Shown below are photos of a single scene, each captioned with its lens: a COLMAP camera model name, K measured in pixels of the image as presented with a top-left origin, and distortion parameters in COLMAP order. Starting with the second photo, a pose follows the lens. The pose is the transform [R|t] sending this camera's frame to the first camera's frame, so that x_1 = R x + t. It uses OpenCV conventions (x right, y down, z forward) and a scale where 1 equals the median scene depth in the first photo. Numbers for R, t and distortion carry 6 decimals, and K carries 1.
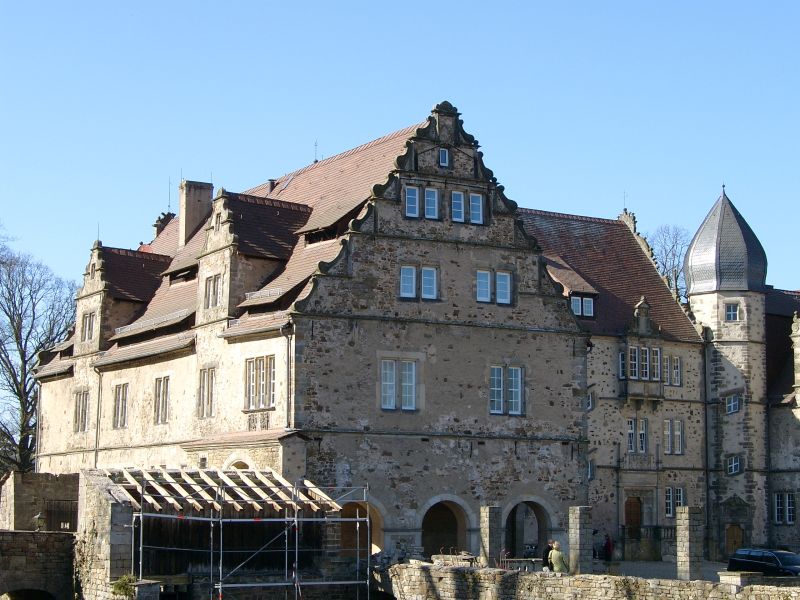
lens RADIAL K [[1671.6, 0, 402.0], [0, 1671.6, 299.1], [0, 0, 1]] dist [0.022843, 0.000000]
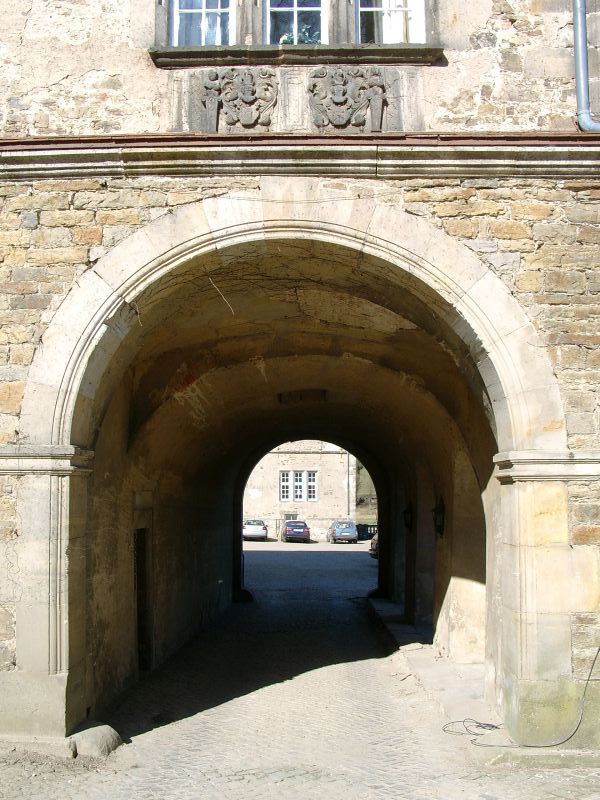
lens RADIAL K [[793.2, 0, 293.0], [0, 793.2, 406.1], [0, 0, 1]] dist [-0.108267, 0.000000]
pose [[0.536366, 0.083672, 0.839827, -0.128587], [-0.103584, 0.994077, -0.032885, 0.087730], [-0.837605, -0.069355, 0.541857, 0.693126]]
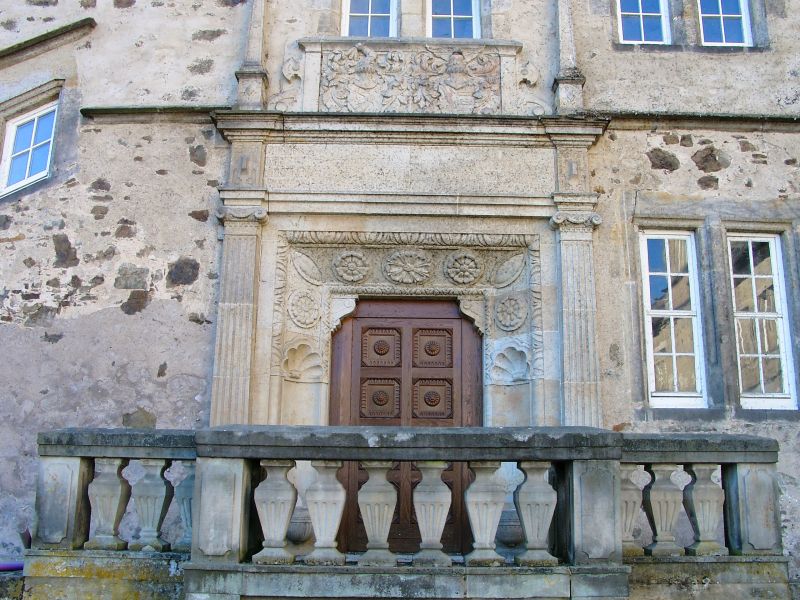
lens RADIAL K [[793.2, 0, 423.3], [0, 793.2, 319.9], [0, 0, 1]] dist [-0.108267, 0.000000]
pose [[0.826516, -0.134480, -0.546613, 0.220760], [0.066972, 0.987639, -0.141717, 0.159671], [0.558915, 0.080523, 0.825306, 1.132824]]
